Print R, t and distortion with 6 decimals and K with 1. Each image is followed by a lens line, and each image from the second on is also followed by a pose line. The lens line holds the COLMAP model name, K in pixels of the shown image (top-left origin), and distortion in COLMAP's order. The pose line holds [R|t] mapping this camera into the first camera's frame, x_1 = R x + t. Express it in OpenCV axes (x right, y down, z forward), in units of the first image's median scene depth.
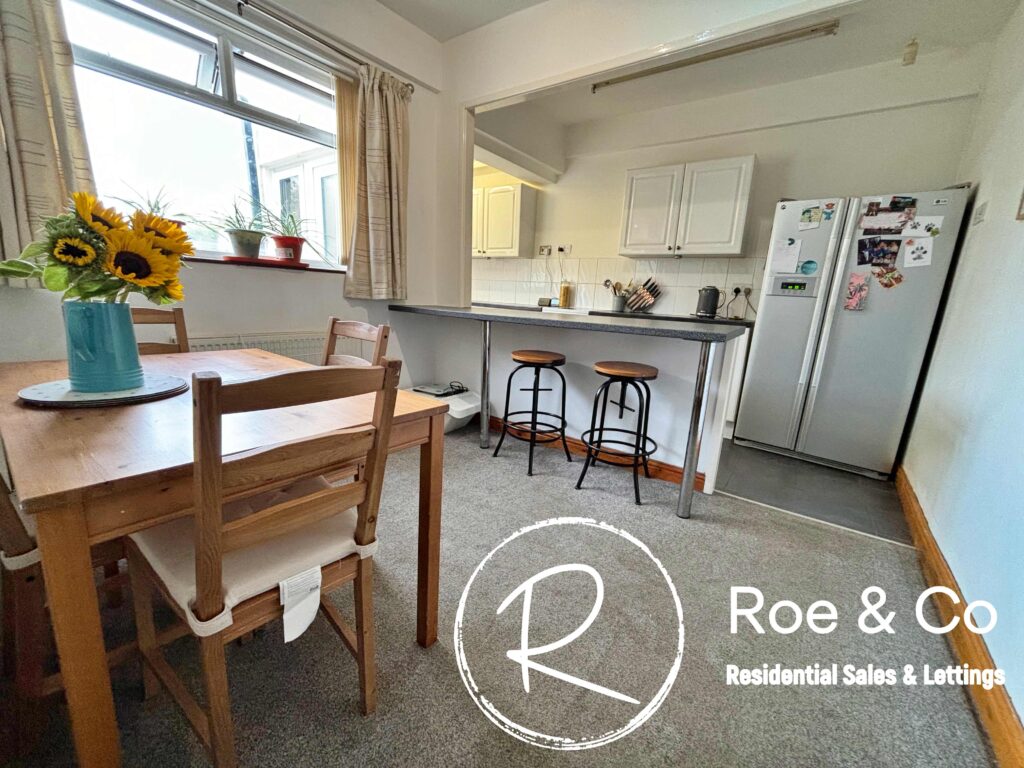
lens RADIAL K [[412.0, 0, 512.9], [0, 412.0, 386.9], [0, 0, 1]] dist [-0.001583, 0.000248]
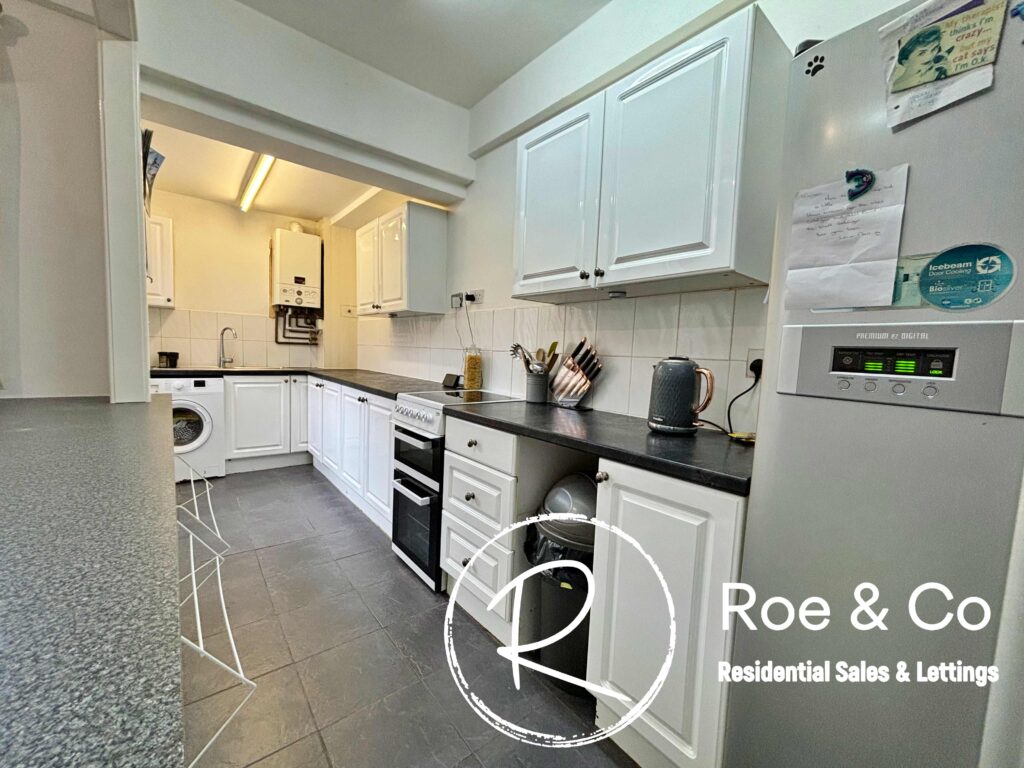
lens RADIAL K [[416.3, 0, 511.3], [0, 416.3, 388.0], [0, 0, 1]] dist [0.012089, -0.000159]
pose [[0.963310, 0.011543, -0.268144, 0.555817], [-0.052050, 0.988142, -0.144451, -0.189083], [0.263297, 0.153108, 0.952488, 0.739163]]
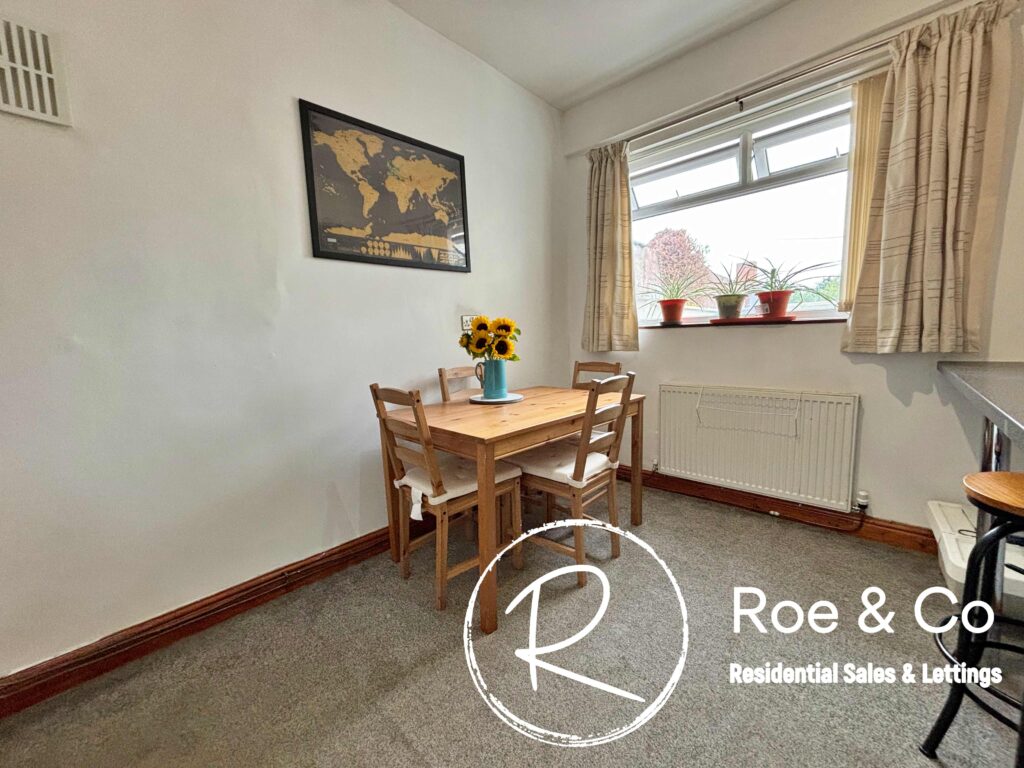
lens RADIAL K [[425.4, 0, 516.9], [0, 425.4, 389.6], [0, 0, 1]] dist [0.000006, 0.000338]
pose [[-0.126643, 0.074047, -0.989181, 0.466766], [-0.190606, 0.976810, 0.097524, -0.108802], [0.973463, 0.200894, -0.109593, 0.503315]]
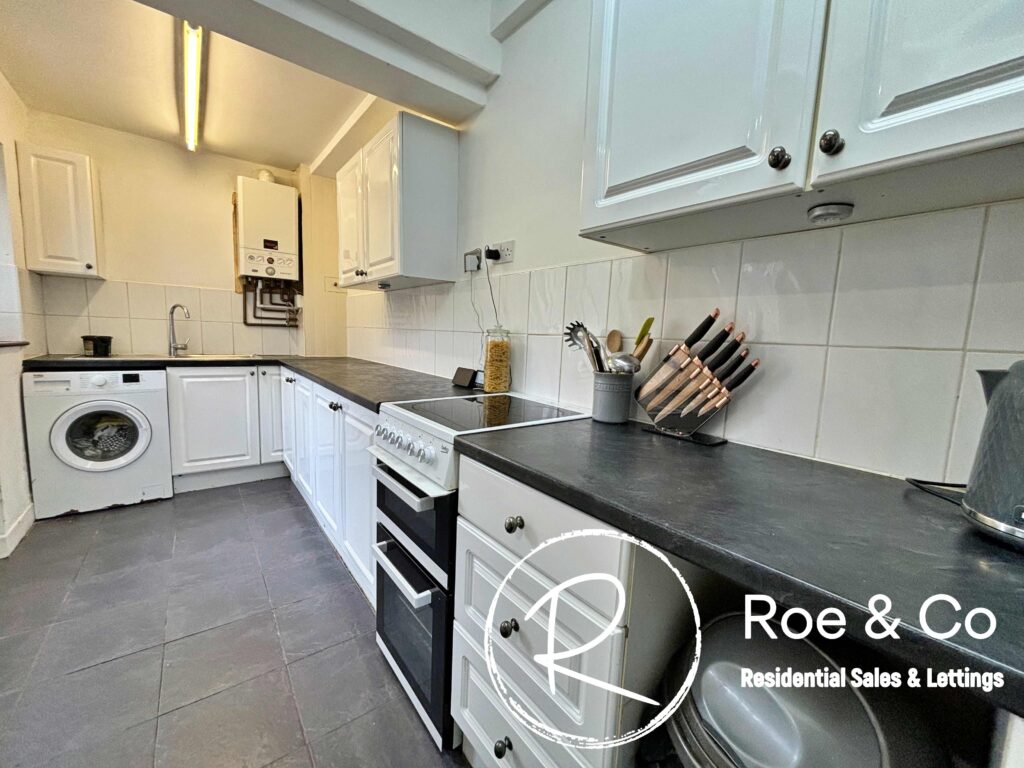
lens RADIAL K [[411.3, 0, 513.7], [0, 411.3, 387.3], [0, 0, 1]] dist [-0.002048, 0.000323]
pose [[0.959567, 0.024146, -0.280442, 0.413307], [-0.055781, 0.992867, -0.105376, -0.262162], [0.275897, 0.116759, 0.954069, 1.033507]]
